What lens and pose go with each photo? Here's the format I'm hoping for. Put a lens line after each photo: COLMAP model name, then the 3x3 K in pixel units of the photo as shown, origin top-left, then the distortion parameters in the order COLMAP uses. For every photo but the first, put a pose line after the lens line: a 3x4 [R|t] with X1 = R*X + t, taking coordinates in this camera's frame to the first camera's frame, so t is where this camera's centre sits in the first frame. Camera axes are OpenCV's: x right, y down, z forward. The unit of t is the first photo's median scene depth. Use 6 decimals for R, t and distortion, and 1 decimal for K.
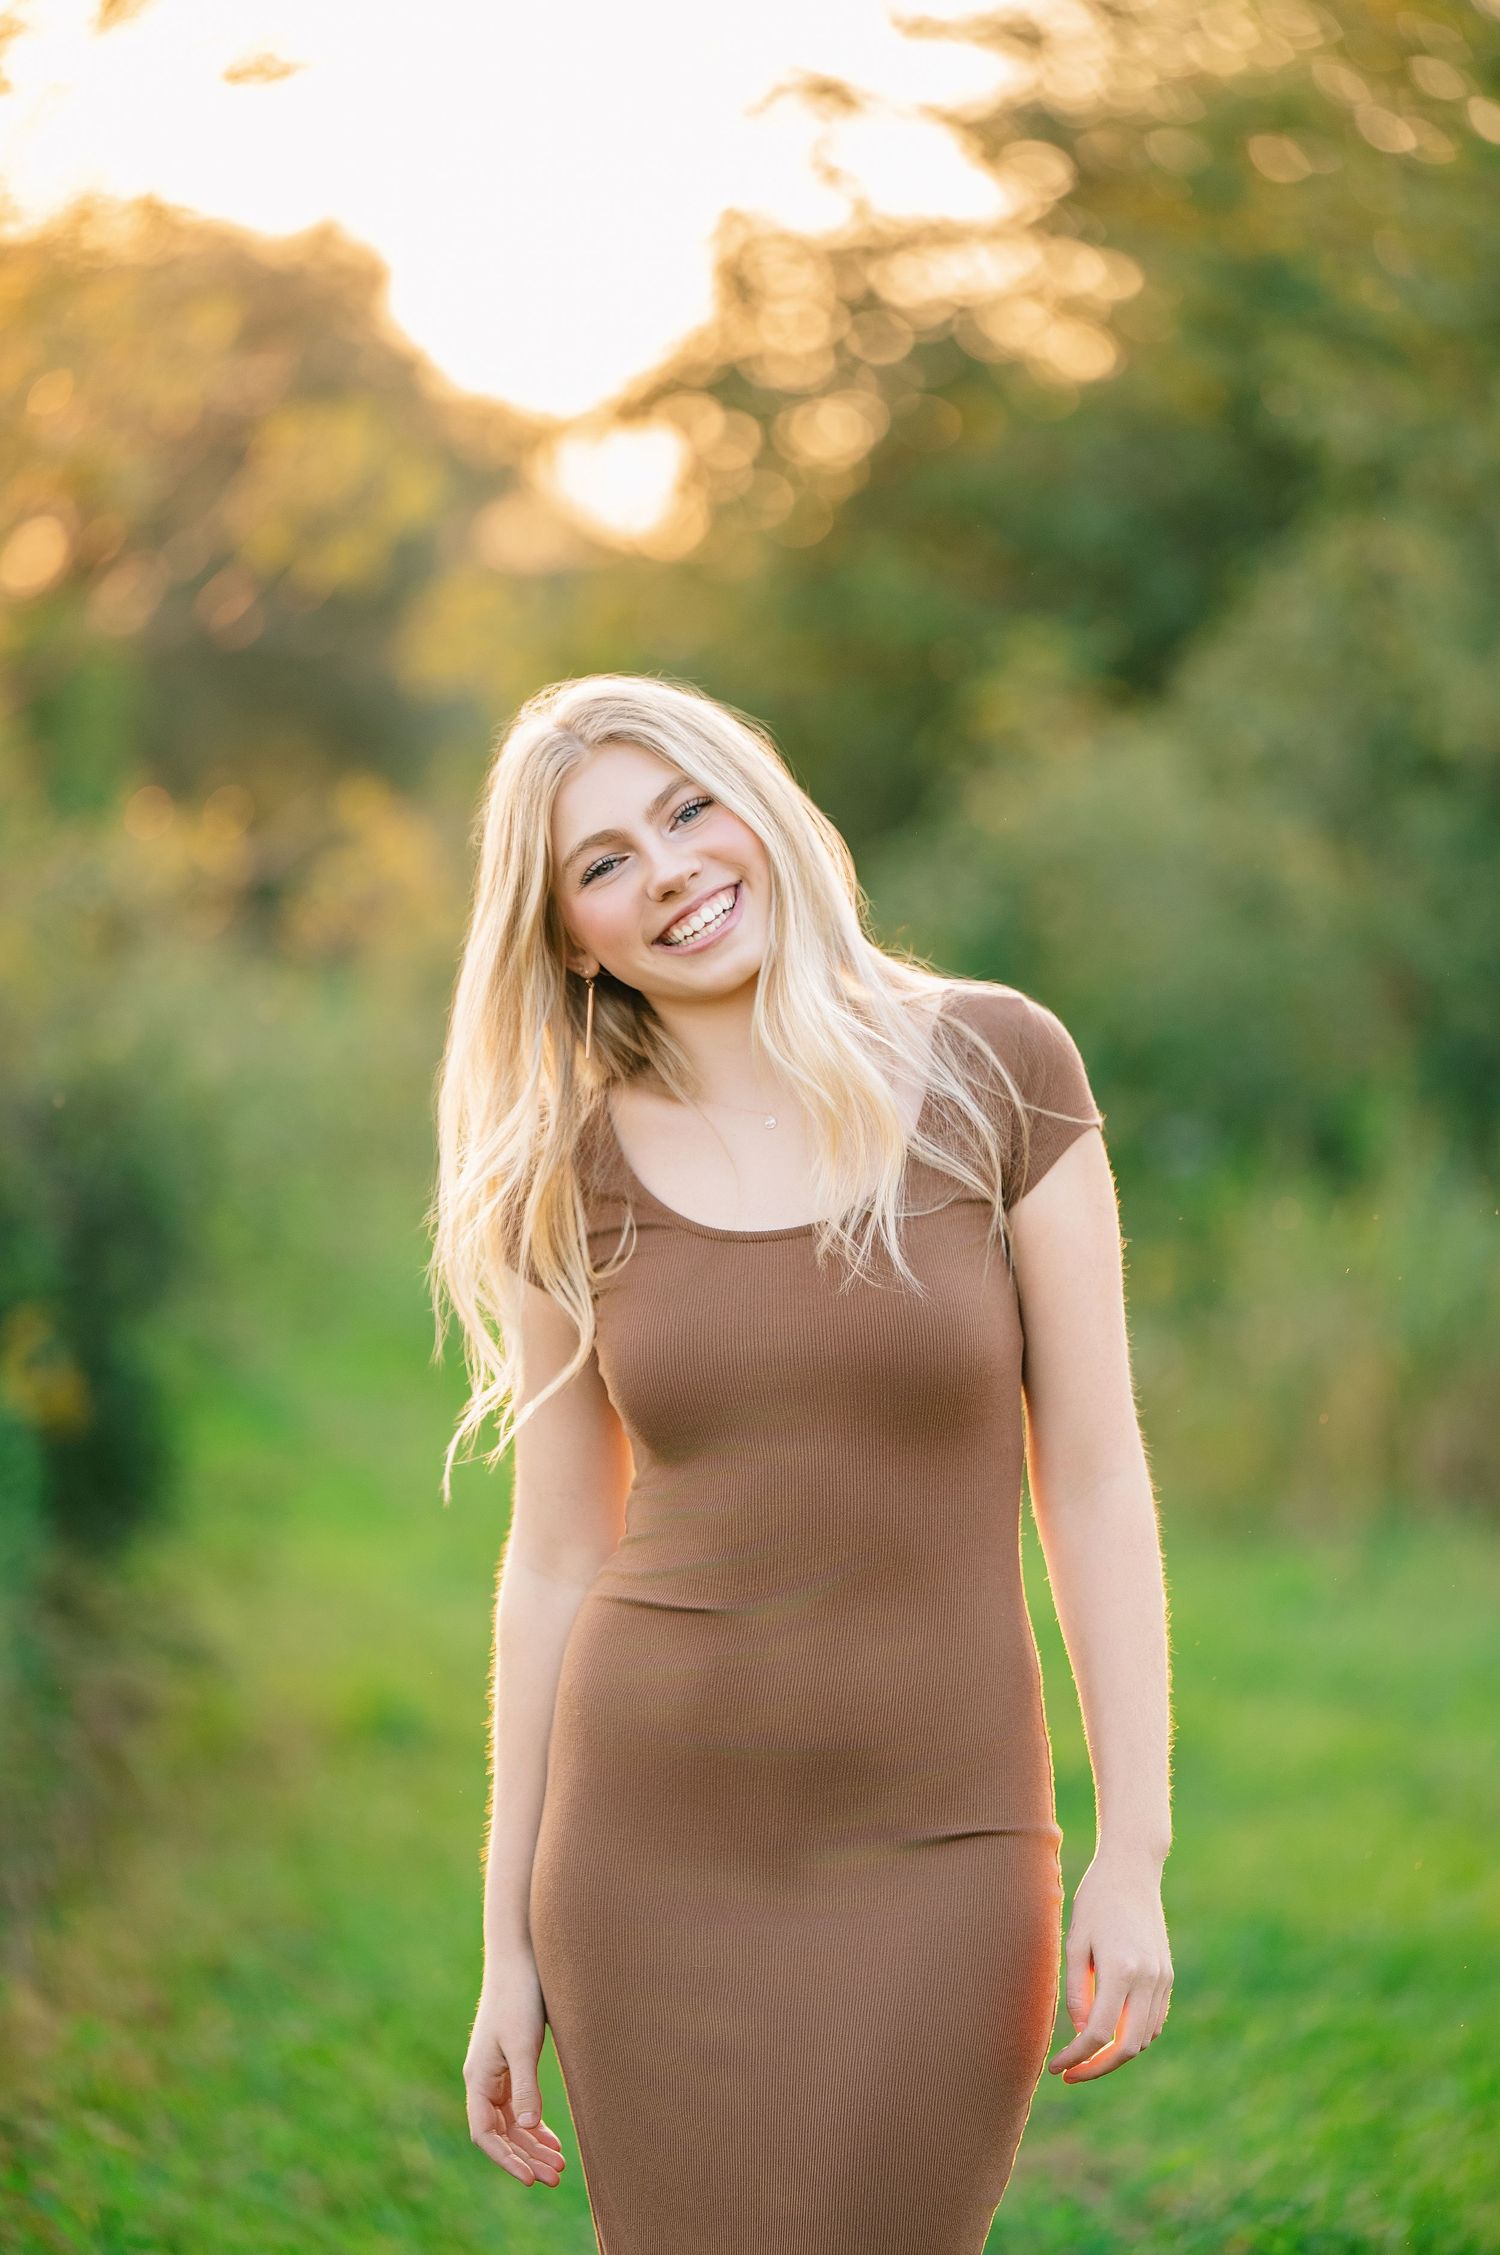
lens RADIAL K [[9214.5, 0, 796.7], [0, 9214.5, 1130.3], [0, 0, 1]] dist [0.306949, 0.000000]
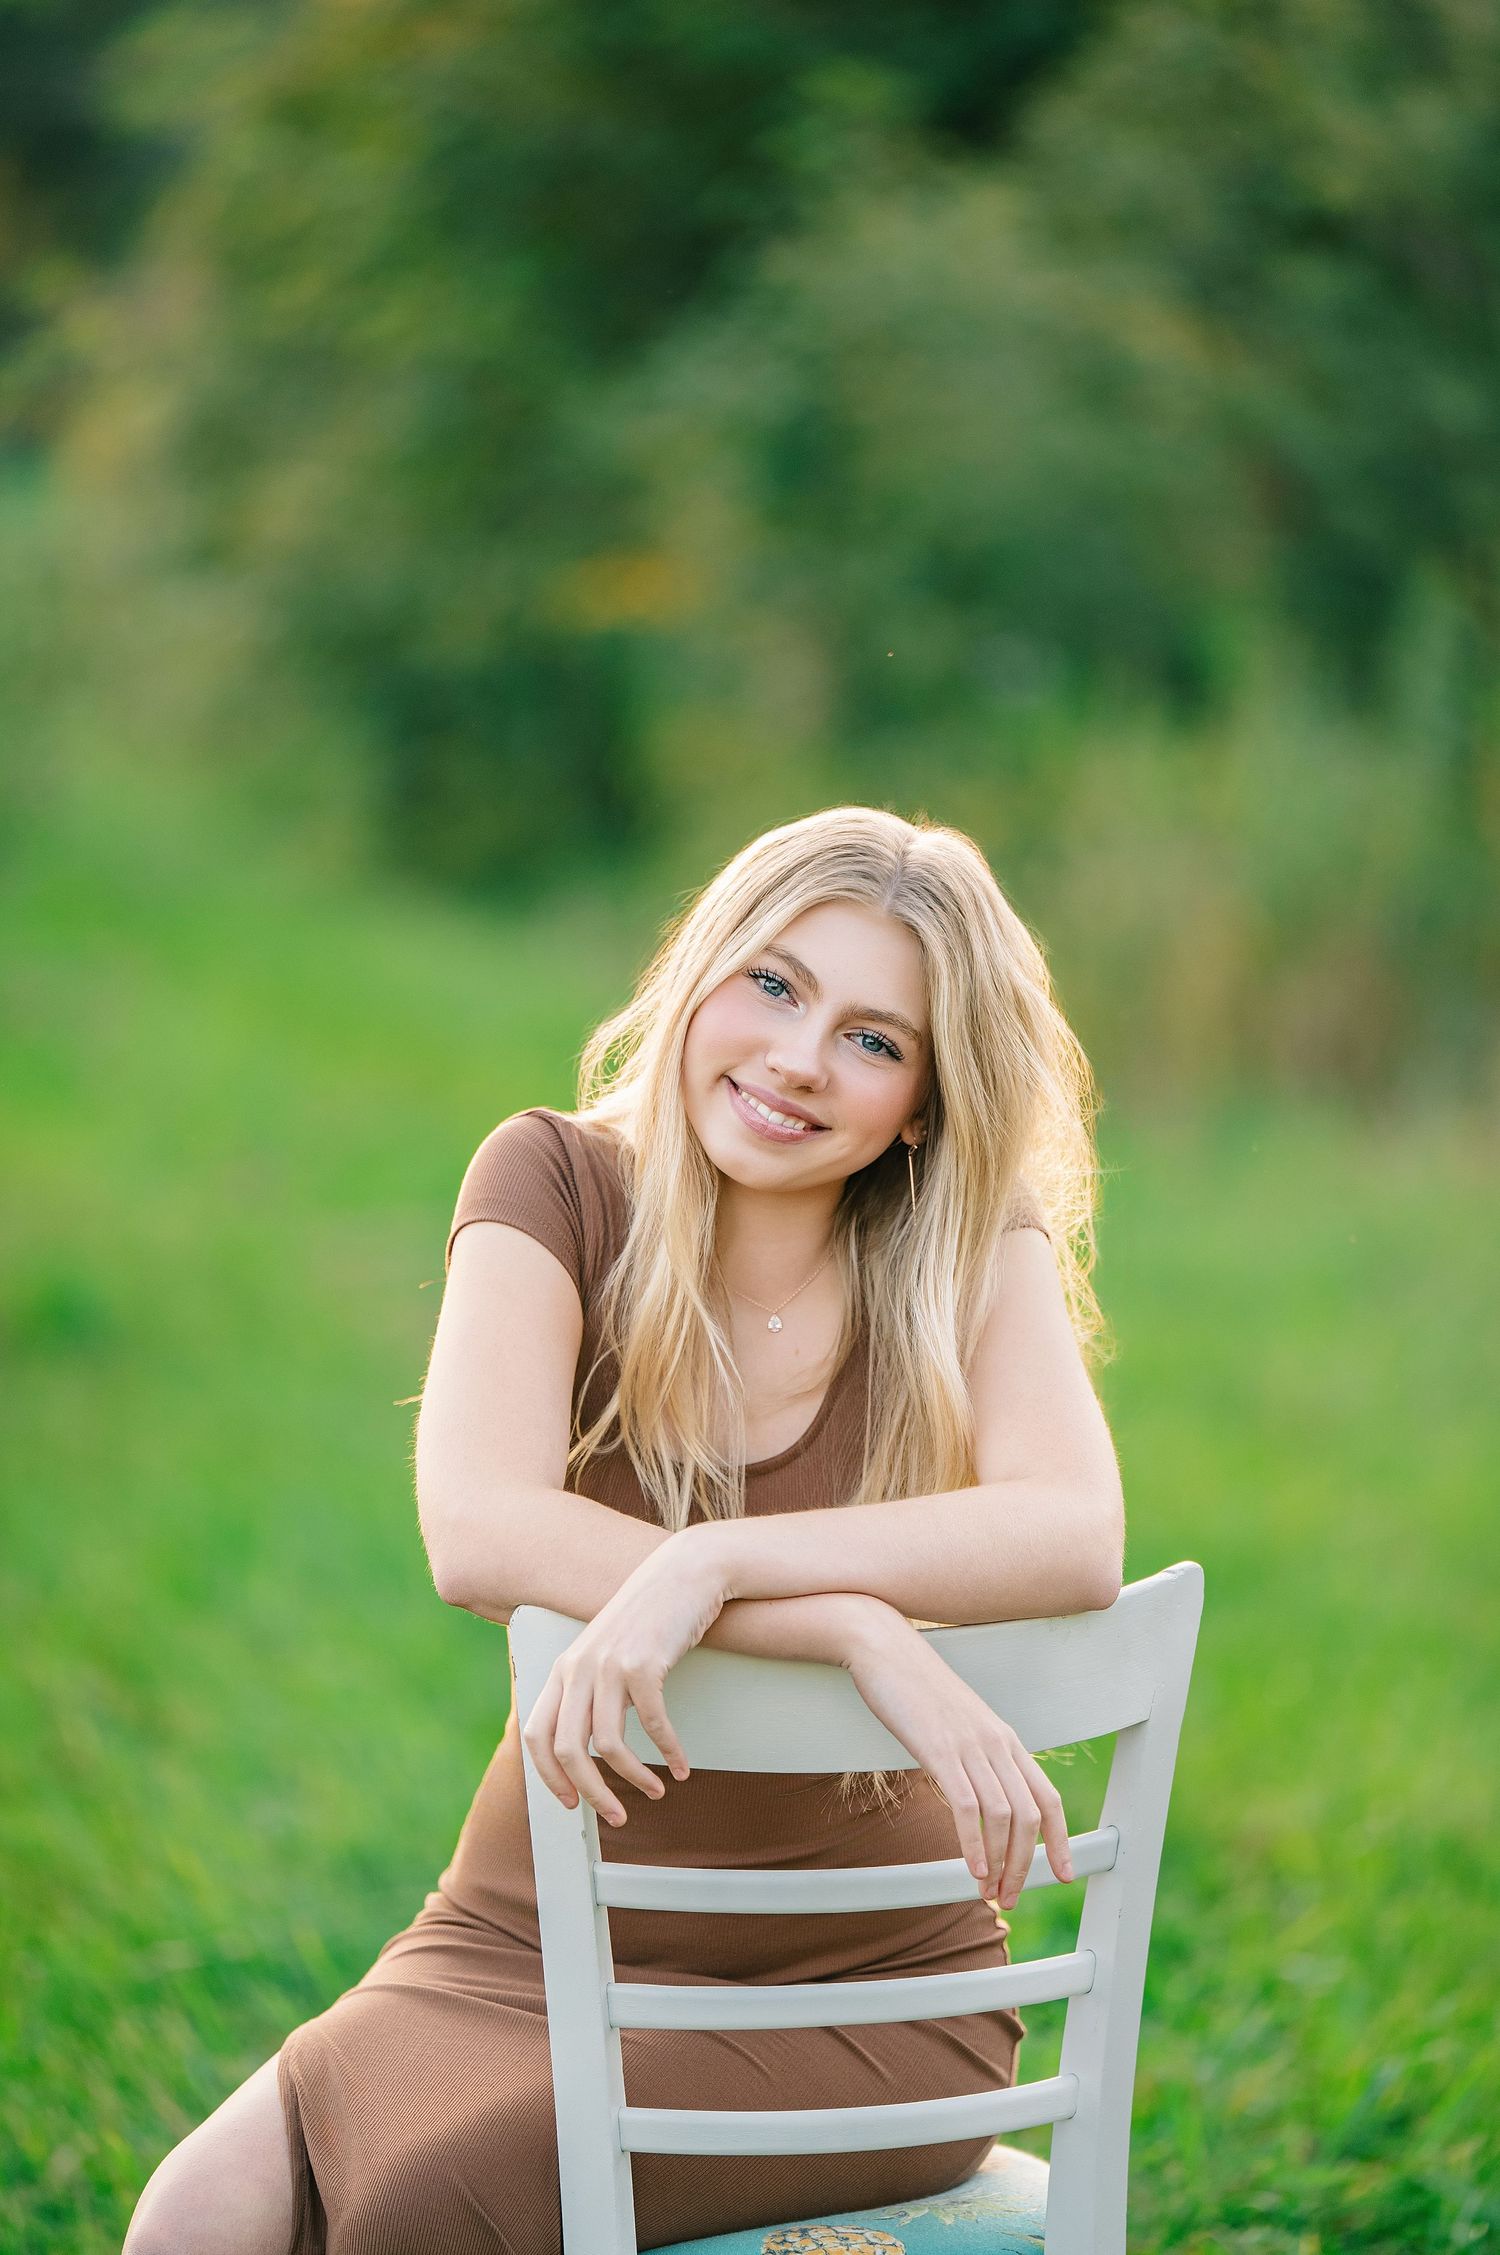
lens RADIAL K [[13063.9, 0, 762.0], [0, 13063.9, 1126.9], [0, 0, 1]] dist [0.358818, 0.000000]
pose [[0.999974, 0.006589, 0.002851, 0.015176], [-0.006692, 0.999274, 0.037511, -0.001274], [-0.002601, -0.037529, 0.999292, -0.209832]]
